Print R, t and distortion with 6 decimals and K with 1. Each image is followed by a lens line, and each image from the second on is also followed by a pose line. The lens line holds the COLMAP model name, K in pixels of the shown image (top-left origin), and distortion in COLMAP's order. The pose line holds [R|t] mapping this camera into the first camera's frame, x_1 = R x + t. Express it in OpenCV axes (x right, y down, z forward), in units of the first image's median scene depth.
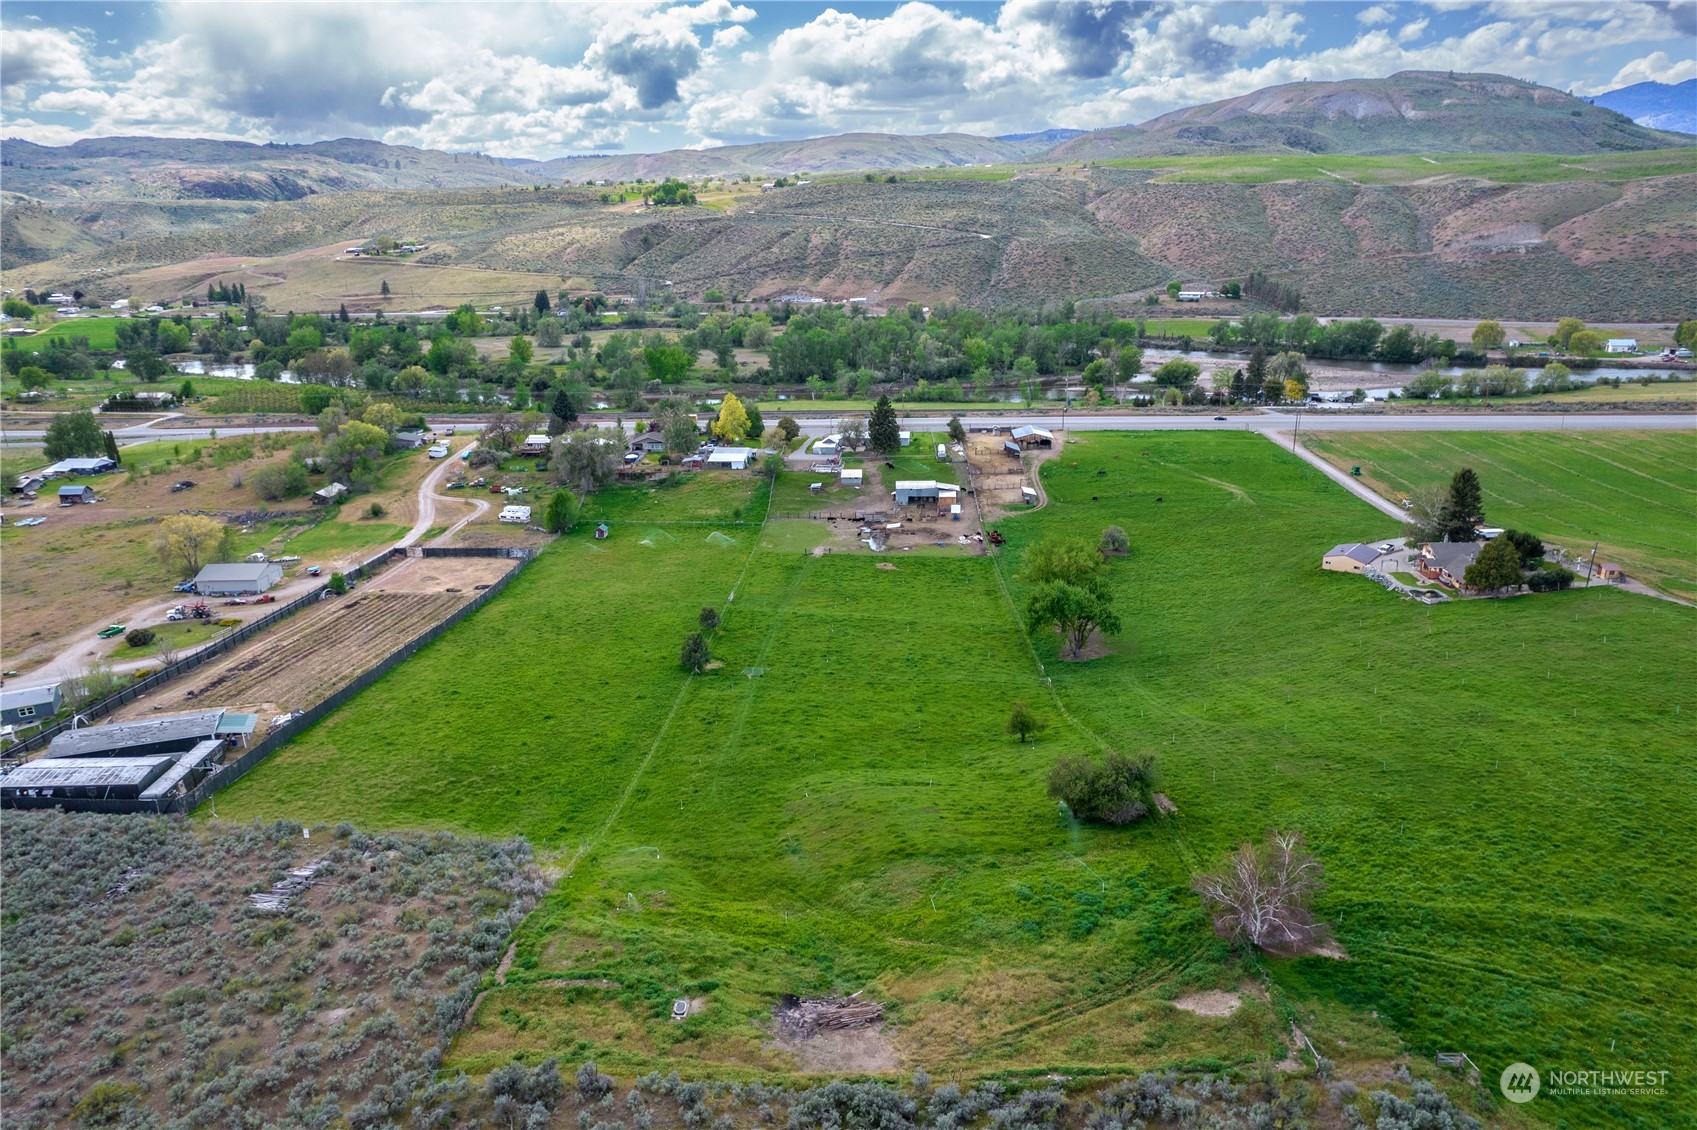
lens RADIAL K [[1107.0, 0, 845.6], [0, 1107.0, 557.8], [0, 0, 1]] dist [-0.080222, 0.074749]
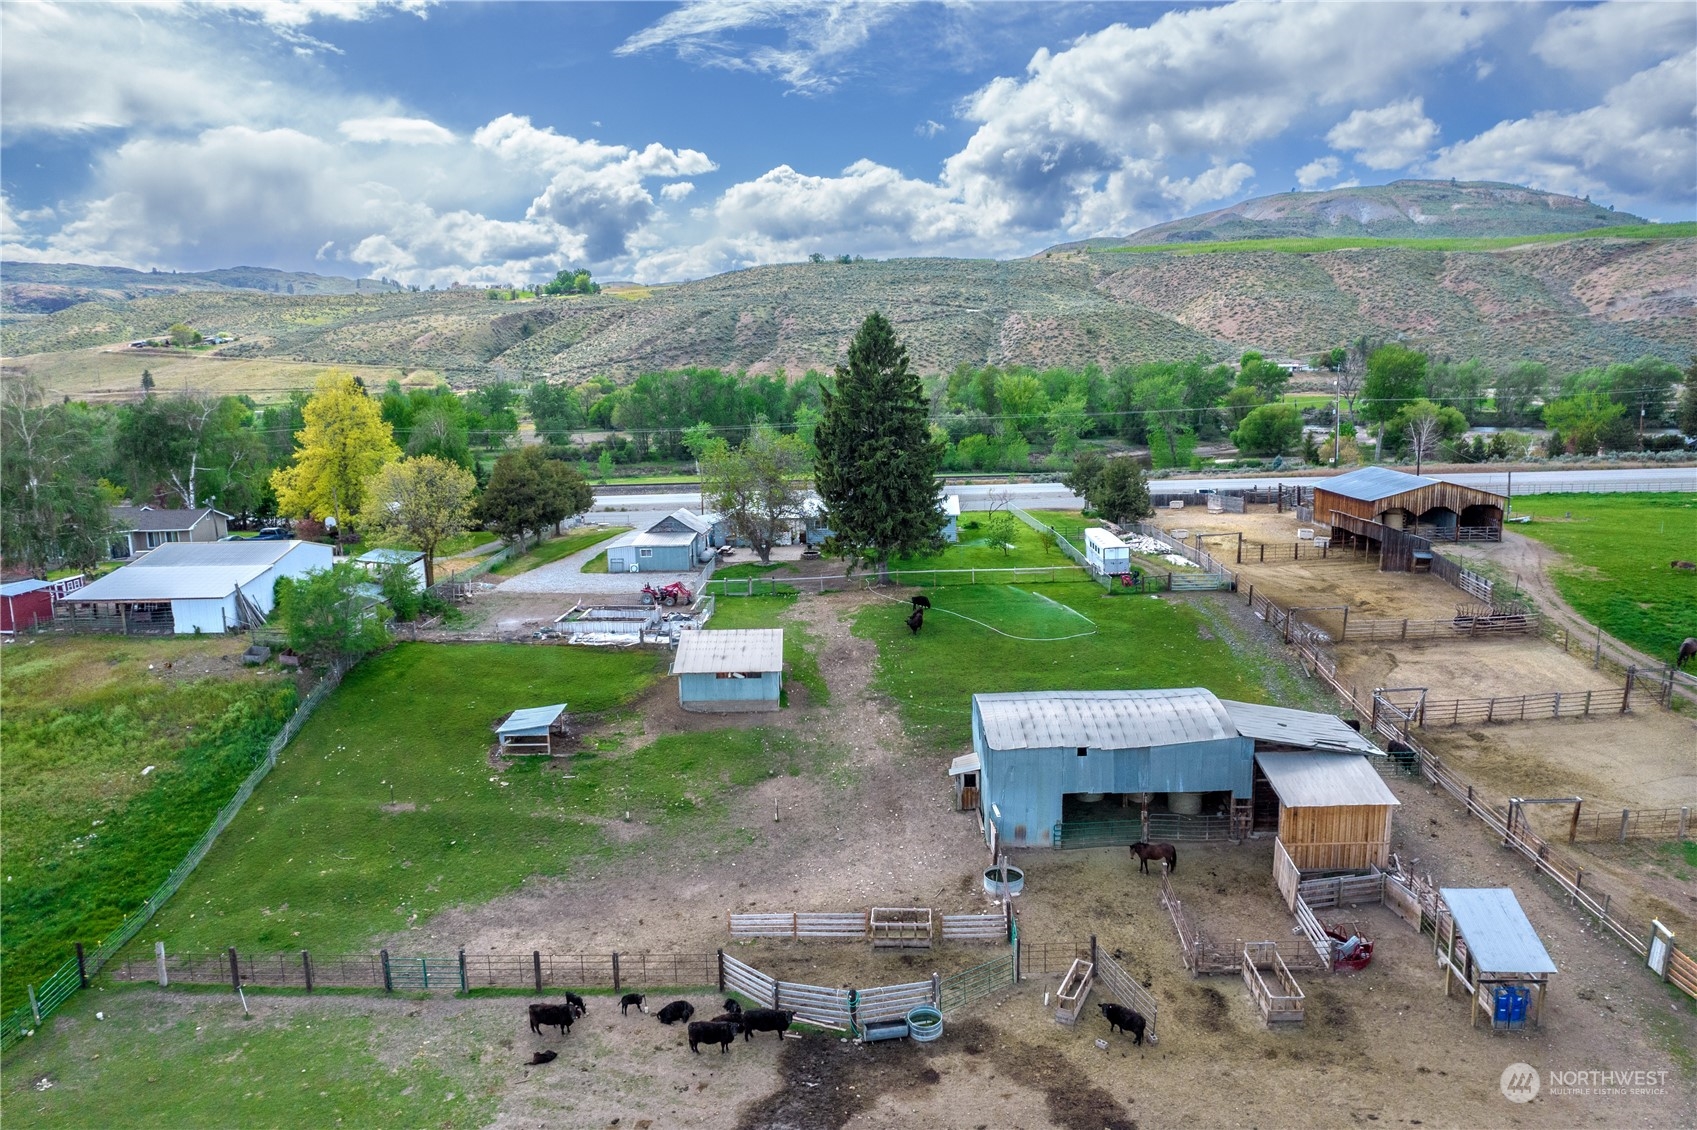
lens RADIAL K [[1125.5, 0, 846.2], [0, 1125.5, 565.9], [0, 0, 1]] dist [-0.081881, 0.076793]
pose [[0.999002, -0.011597, 0.043134, 0.006033], [0.017180, 0.991178, -0.131417, -0.022024], [-0.041230, 0.132027, 0.990388, 0.272263]]
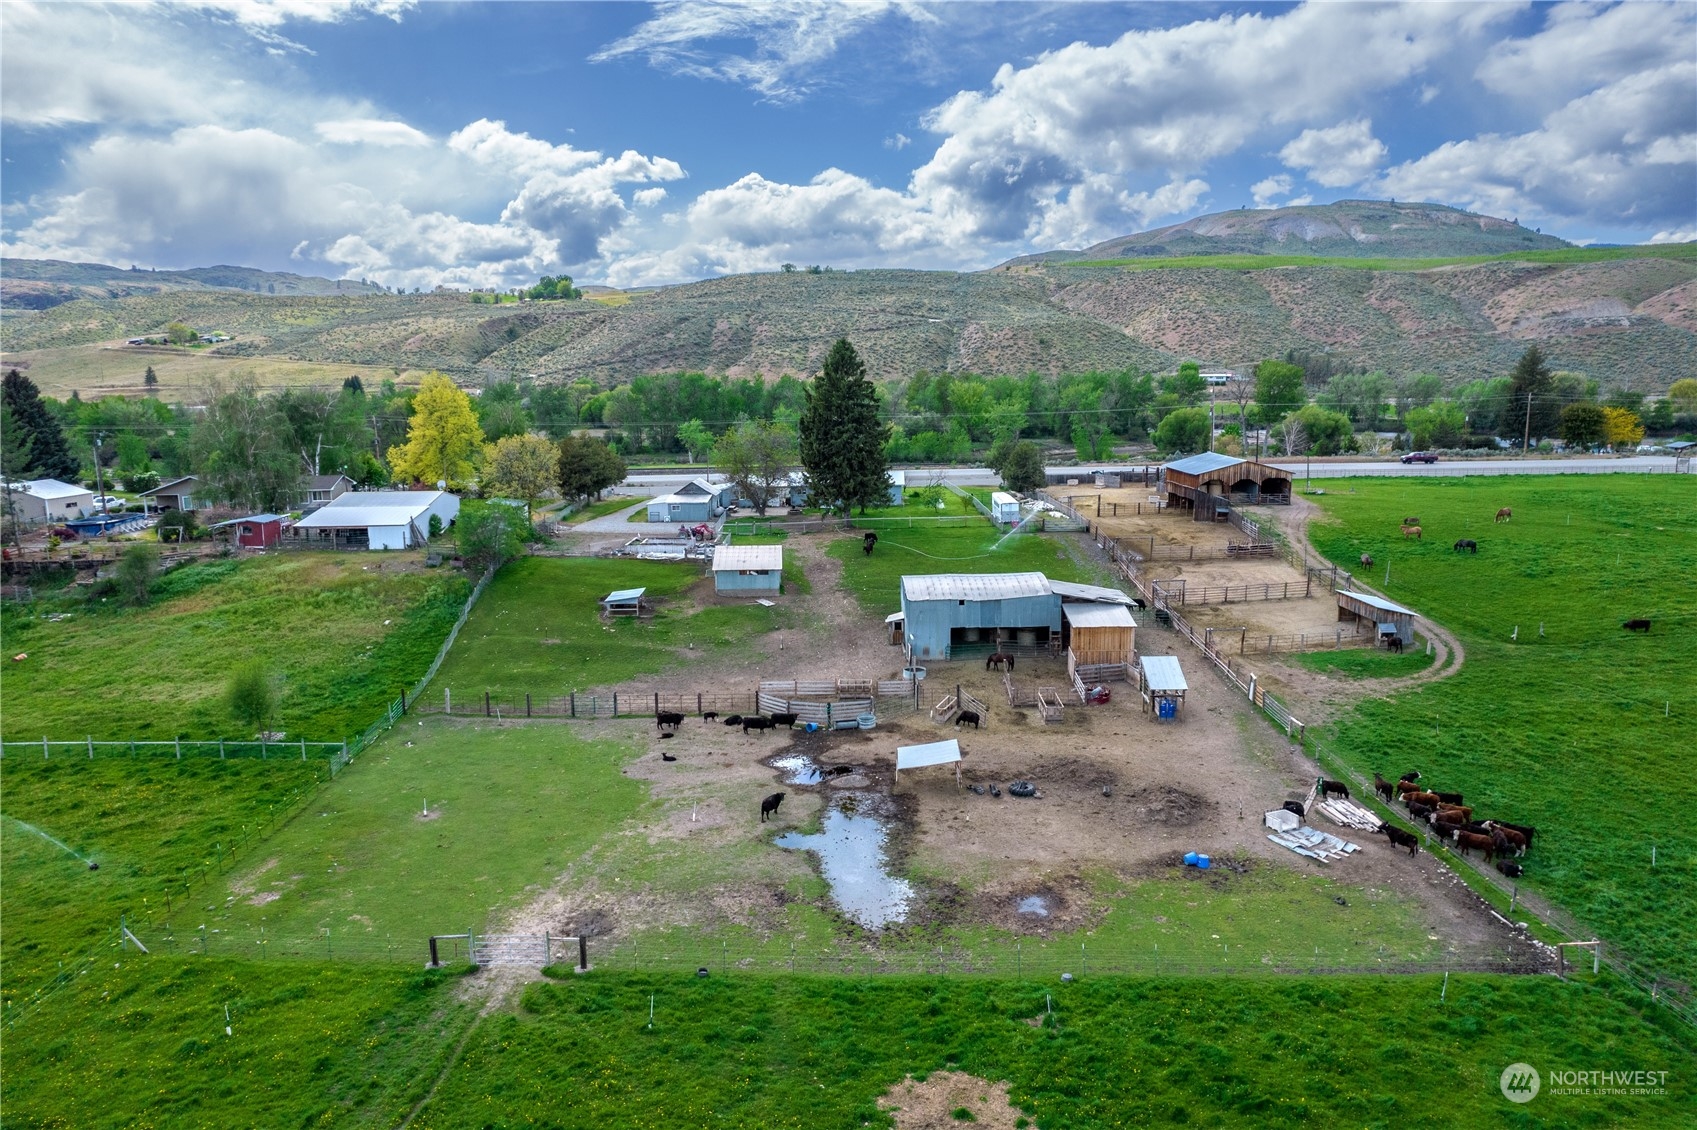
lens RADIAL K [[1107.0, 0, 845.6], [0, 1107.0, 557.8], [0, 0, 1]] dist [-0.080222, 0.074749]
pose [[0.997351, -0.004157, 0.072625, 0.003484], [0.014248, 0.990190, -0.139000, -0.011391], [-0.071334, 0.139667, 0.987626, 0.237207]]
